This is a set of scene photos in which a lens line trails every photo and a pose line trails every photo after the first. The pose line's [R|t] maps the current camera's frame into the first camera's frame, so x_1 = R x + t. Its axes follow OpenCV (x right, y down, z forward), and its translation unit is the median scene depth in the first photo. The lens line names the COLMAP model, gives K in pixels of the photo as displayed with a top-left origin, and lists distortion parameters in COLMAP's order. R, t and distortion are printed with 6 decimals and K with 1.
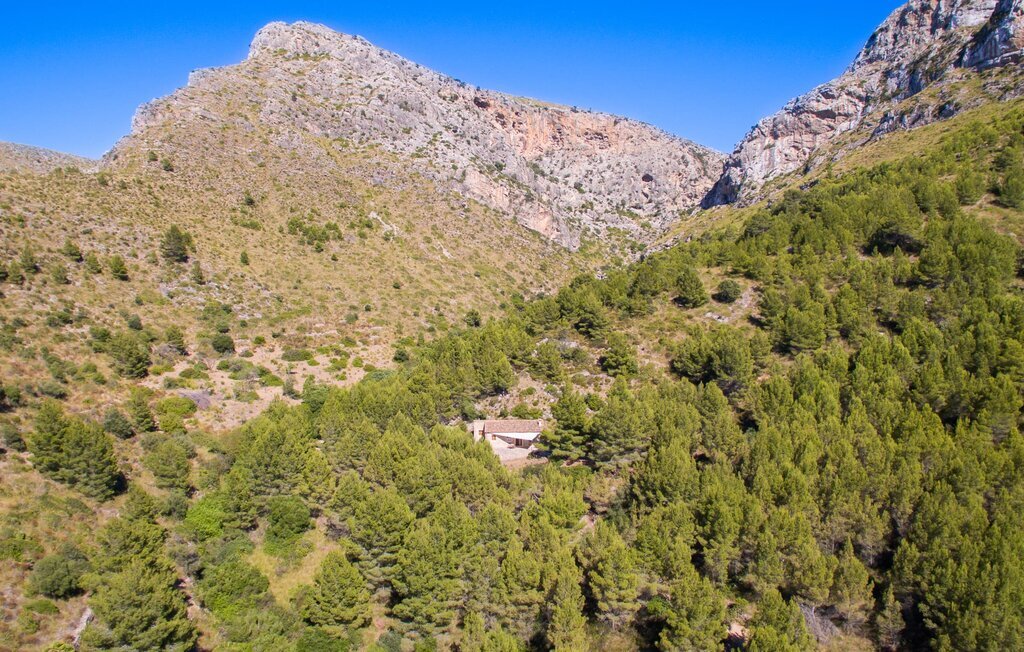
lens RADIAL K [[769.9, 0, 512.0], [0, 769.9, 292.4], [0, 0, 1]] dist [-0.134112, 0.104537]
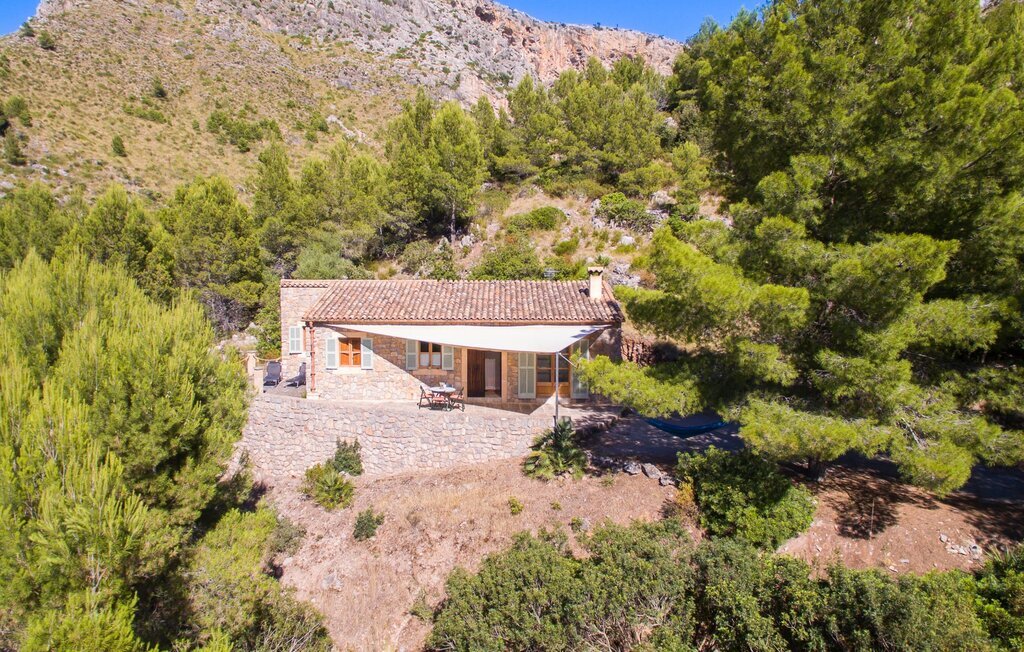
lens RADIAL K [[769.9, 0, 512.0], [0, 769.9, 292.4], [0, 0, 1]] dist [-0.134112, 0.104537]
pose [[0.999845, 0.008954, -0.015148, 0.005315], [-0.008741, 0.999863, 0.014041, 0.049712], [0.015272, -0.013906, 0.999787, 0.234988]]
